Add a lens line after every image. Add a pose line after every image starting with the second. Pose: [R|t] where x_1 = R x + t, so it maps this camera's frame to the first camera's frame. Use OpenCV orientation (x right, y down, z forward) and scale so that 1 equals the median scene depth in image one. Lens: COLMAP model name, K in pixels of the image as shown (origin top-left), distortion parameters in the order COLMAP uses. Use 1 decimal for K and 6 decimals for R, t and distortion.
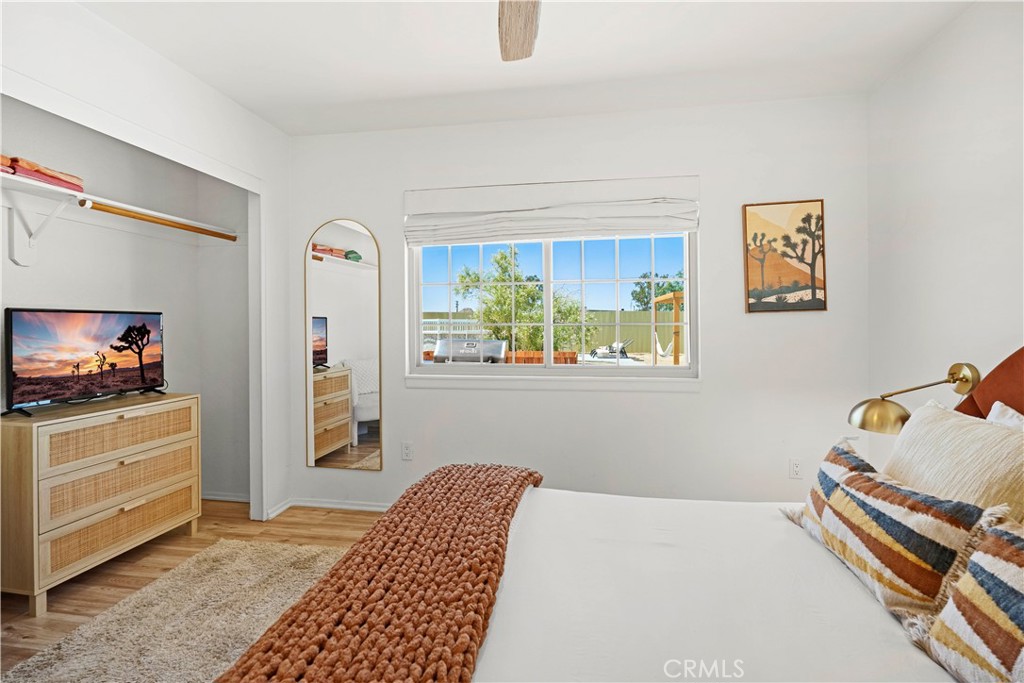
lens RADIAL K [[457.6, 0, 509.2], [0, 457.6, 324.3], [0, 0, 1]] dist [-0.001921, -0.000220]
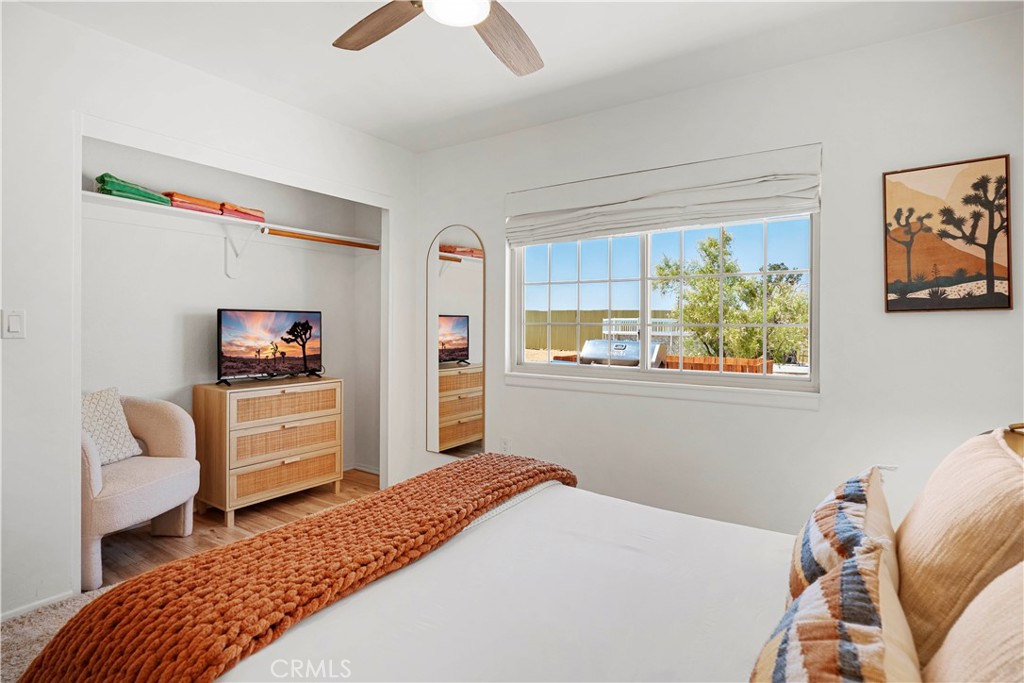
lens RADIAL K [[526.7, 0, 513.6], [0, 526.7, 326.5], [0, 0, 1]] dist [-0.000833, 0.000254]
pose [[0.906464, 0.011909, -0.422116, 0.332054], [-0.009721, 0.999926, 0.007335, -0.001564], [0.422172, -0.002545, 0.906512, -0.078521]]
